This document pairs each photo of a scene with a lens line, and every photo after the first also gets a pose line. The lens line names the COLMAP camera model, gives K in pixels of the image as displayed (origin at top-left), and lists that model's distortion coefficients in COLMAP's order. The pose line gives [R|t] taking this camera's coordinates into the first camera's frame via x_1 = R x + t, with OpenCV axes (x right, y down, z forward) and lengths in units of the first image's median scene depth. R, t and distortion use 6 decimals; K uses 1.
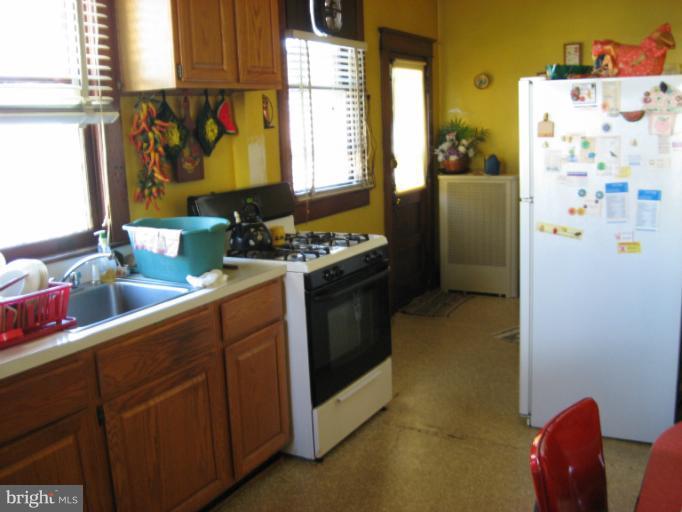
lens RADIAL K [[725.4, 0, 341.0], [0, 725.4, 256.0], [0, 0, 1]] dist [-0.119861, 0.008289]
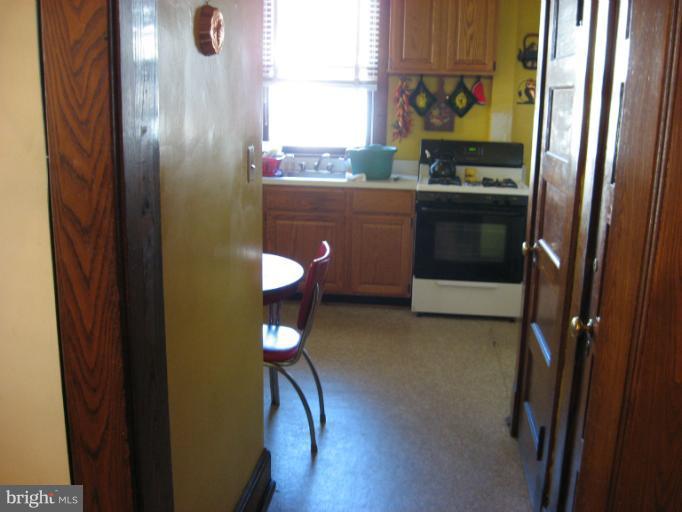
lens RADIAL K [[725.4, 0, 341.0], [0, 725.4, 256.0], [0, 0, 1]] dist [-0.119861, 0.008289]
pose [[0.371606, 0.246517, -0.895063, 1.344170], [-0.211488, 0.961232, 0.176938, -0.083396], [0.903981, 0.123544, 0.409334, 0.205257]]
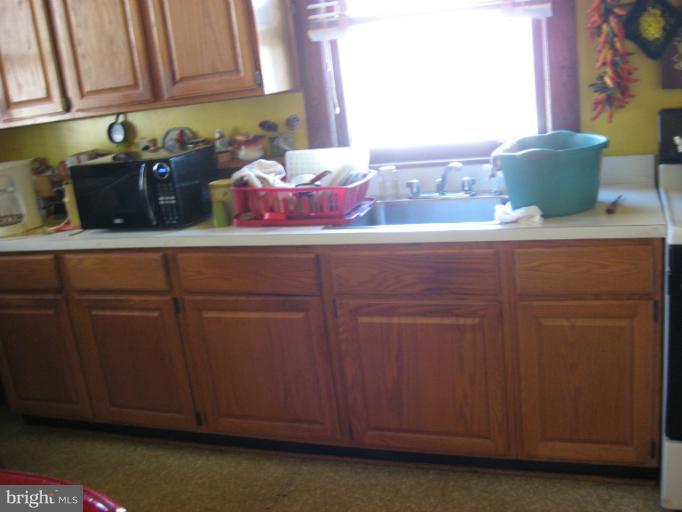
lens RADIAL K [[725.4, 0, 341.0], [0, 725.4, 256.0], [0, 0, 1]] dist [-0.119861, 0.008289]
pose [[0.148398, 0.279116, -0.948721, 0.513145], [-0.077313, 0.959682, 0.270247, -0.115152], [0.985901, 0.033244, 0.163994, 0.593357]]
